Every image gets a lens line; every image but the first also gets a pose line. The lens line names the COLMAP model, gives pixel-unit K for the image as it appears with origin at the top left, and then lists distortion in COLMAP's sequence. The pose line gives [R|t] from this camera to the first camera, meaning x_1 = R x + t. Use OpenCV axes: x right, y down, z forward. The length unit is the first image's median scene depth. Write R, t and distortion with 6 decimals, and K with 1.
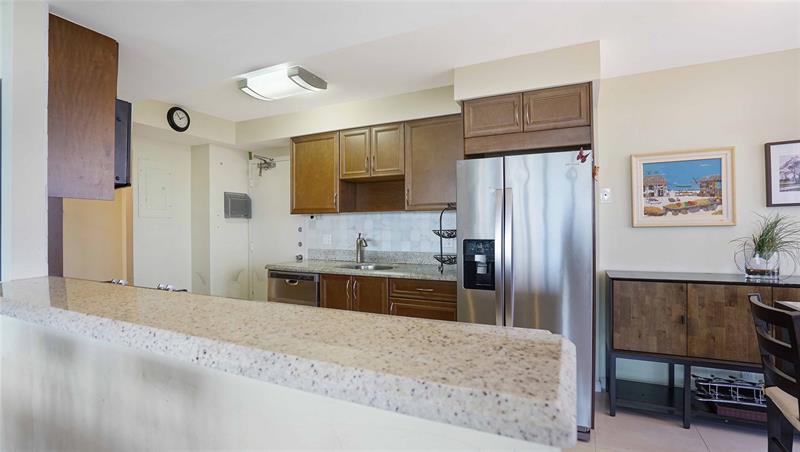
lens RADIAL K [[391.7, 0, 403.7], [0, 391.7, 231.3], [0, 0, 1]] dist [-0.053208, 0.023615]
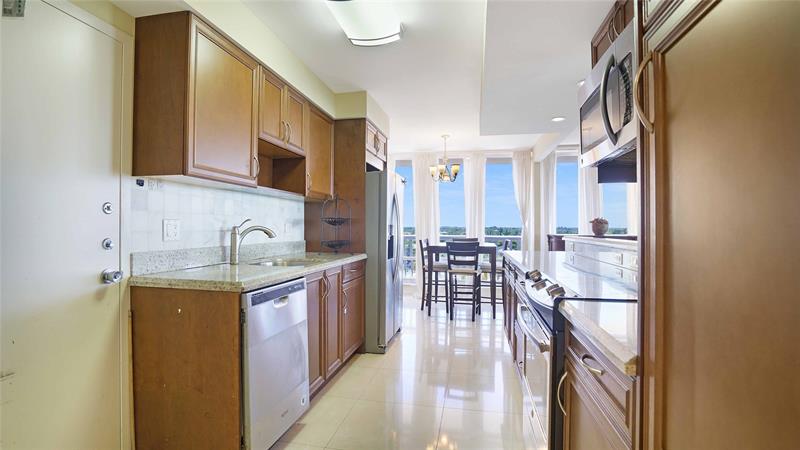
lens RADIAL K [[398.3, 0, 389.6], [0, 398.3, 223.2], [0, 0, 1]] dist [-0.052849, 0.021826]
pose [[-0.247024, 0.008498, 0.968972, -1.148579], [0.002948, 0.999964, -0.008018, 0.023817], [-0.969005, 0.000876, -0.247040, 1.266902]]
